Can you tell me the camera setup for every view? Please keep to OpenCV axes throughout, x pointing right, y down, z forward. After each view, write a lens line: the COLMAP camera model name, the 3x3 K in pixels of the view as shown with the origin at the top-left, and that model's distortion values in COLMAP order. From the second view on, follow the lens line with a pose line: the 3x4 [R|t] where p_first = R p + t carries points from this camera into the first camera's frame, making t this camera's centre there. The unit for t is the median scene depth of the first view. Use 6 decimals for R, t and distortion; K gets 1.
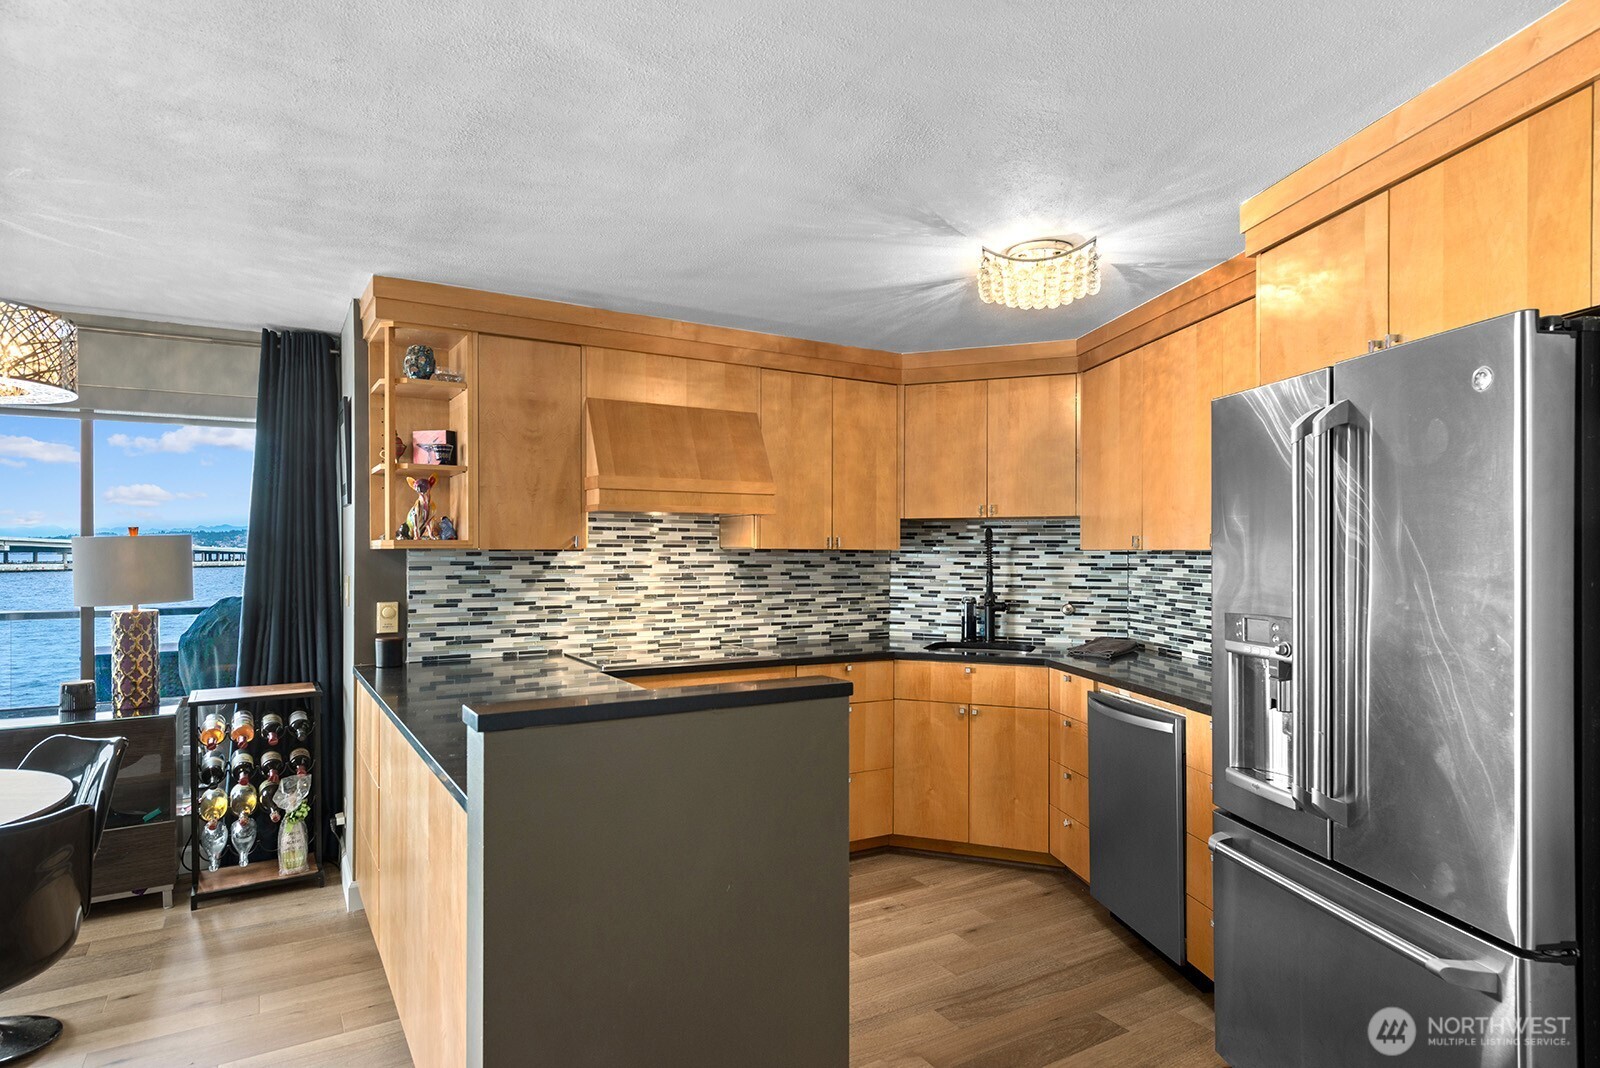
lens RADIAL K [[893.3, 0, 797.2], [0, 893.3, 541.7], [0, 0, 1]] dist [0.010432, -0.000105]
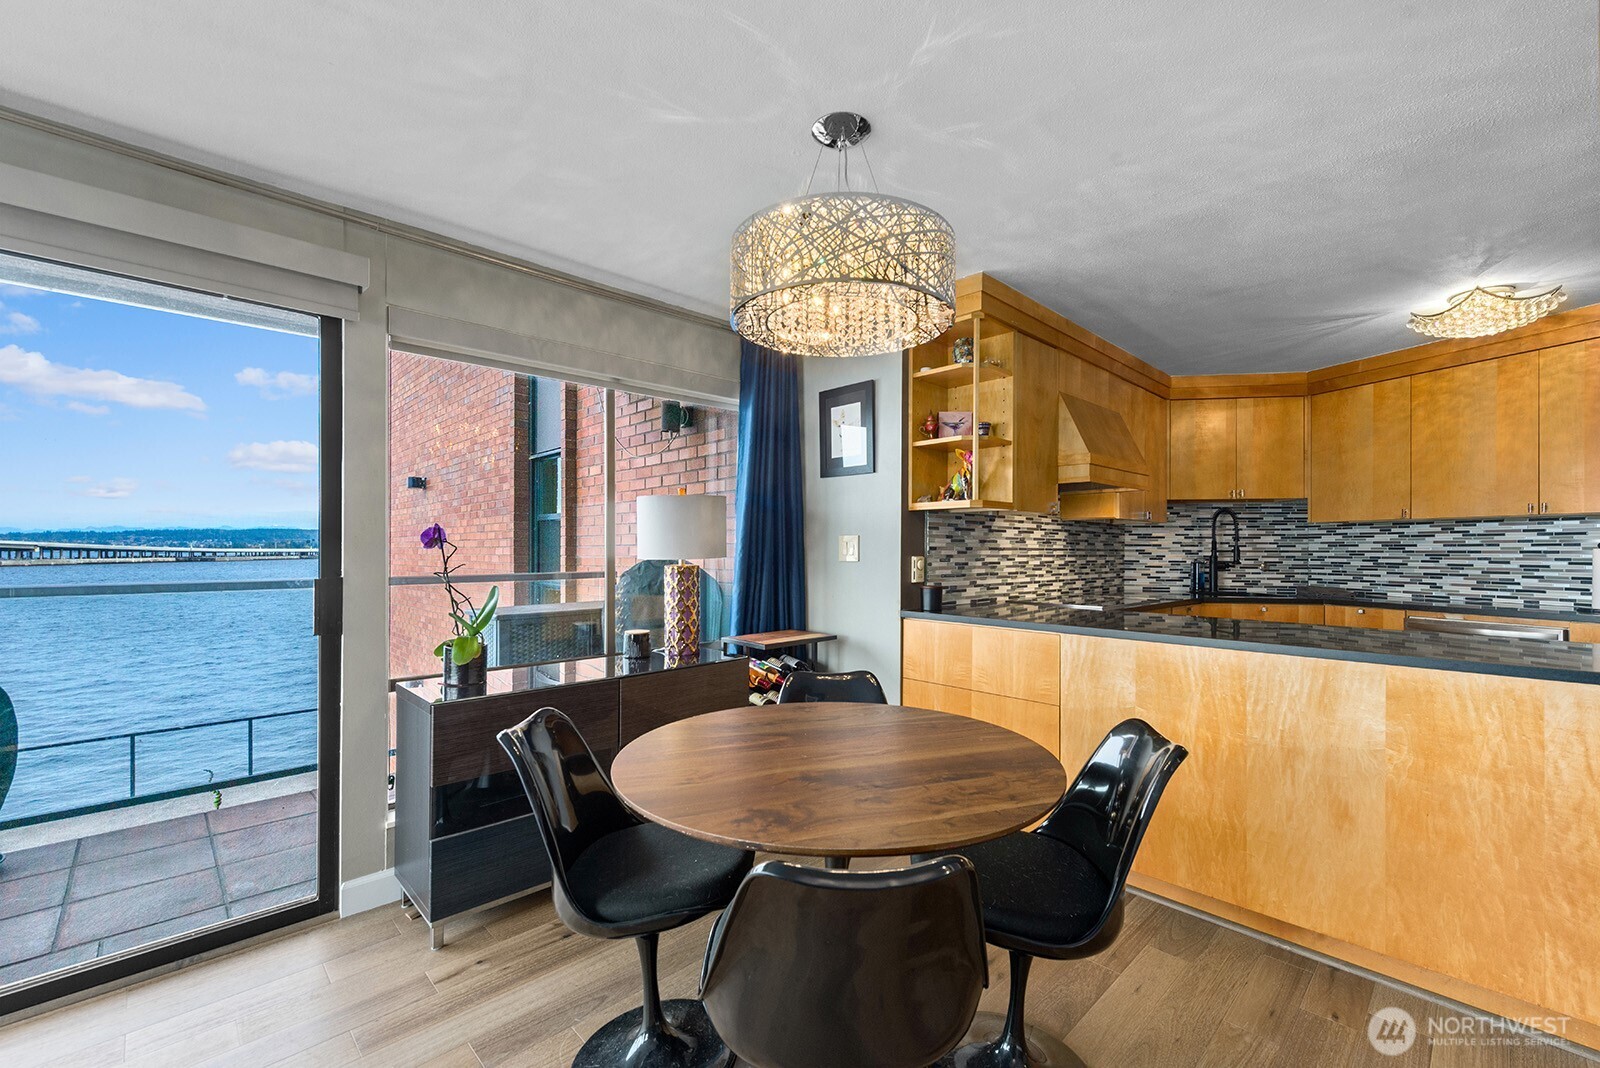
lens RADIAL K [[673.1, 0, 804.2], [0, 673.1, 545.0], [0, 0, 1]] dist [-0.000274, -0.000529]
pose [[0.974496, 0.001957, 0.224396, -0.714199], [-0.002840, 0.999989, 0.003612, 0.044594], [-0.224387, -0.004157, 0.974491, 0.157655]]
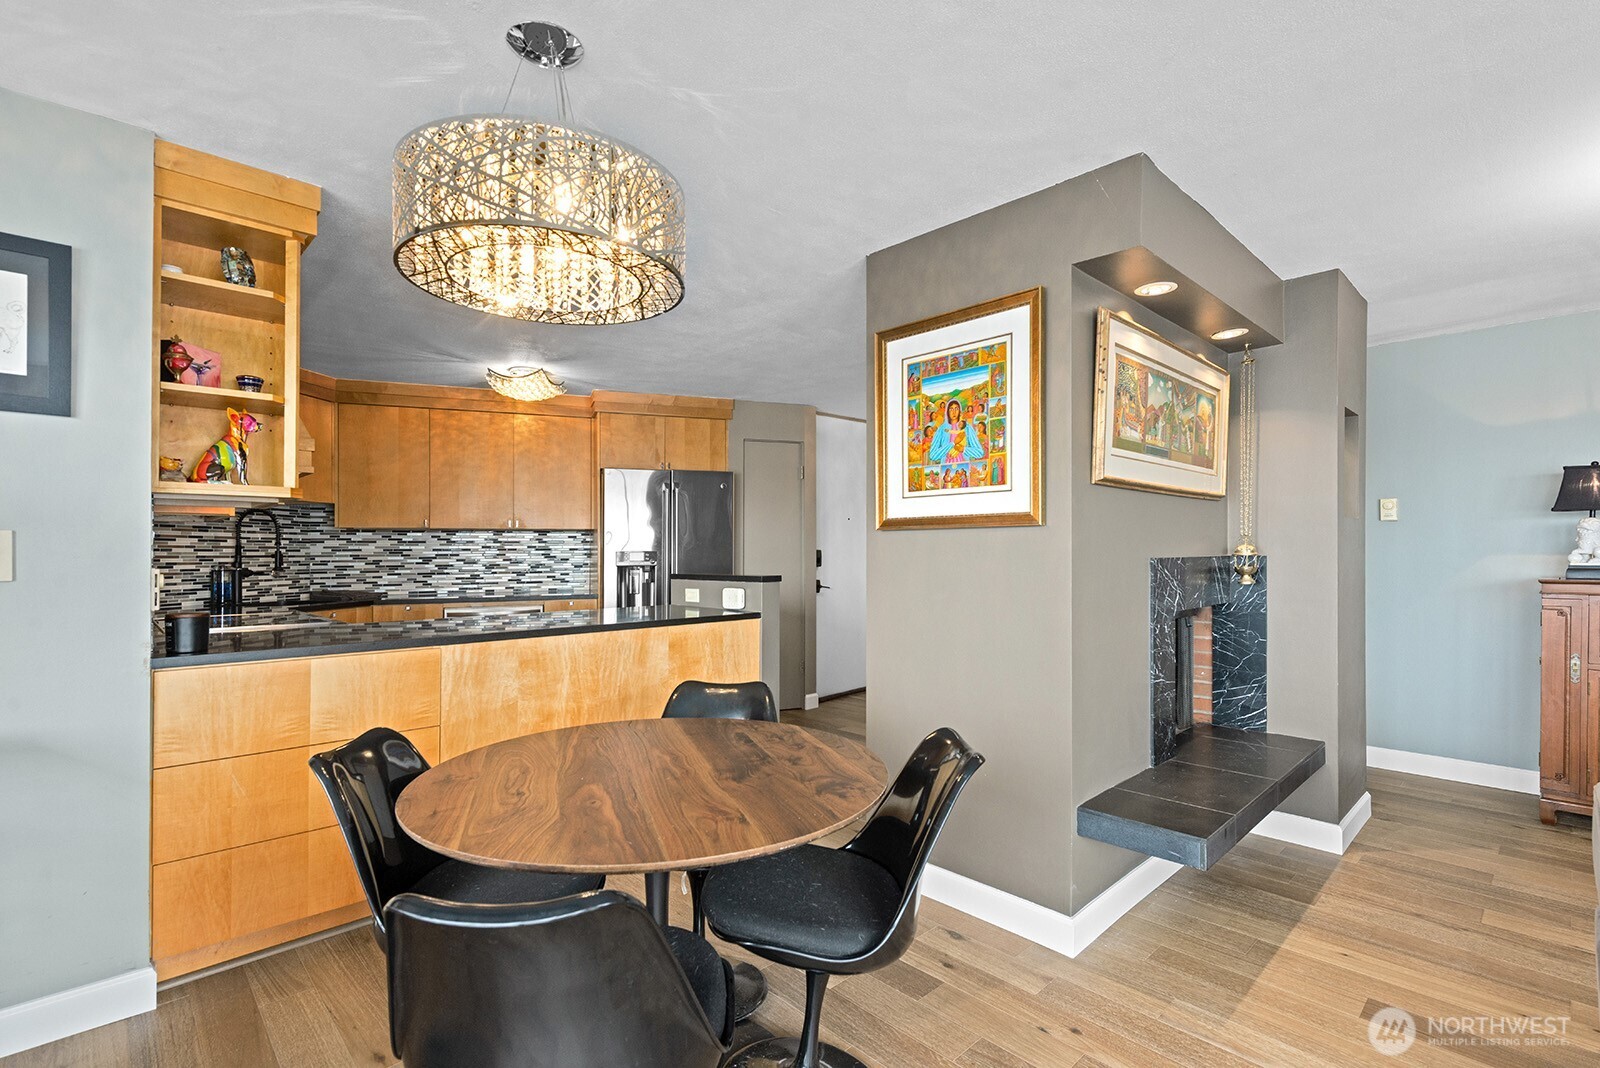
lens RADIAL K [[739.5, 0, 800.7], [0, 739.5, 550.9], [0, 0, 1]] dist [0.003379, 0.000225]
pose [[-0.227941, 0.001123, 0.973674, -1.036309], [-0.004701, 0.999986, -0.002254, 0.047319], [-0.973663, -0.005091, -0.227933, 0.570128]]
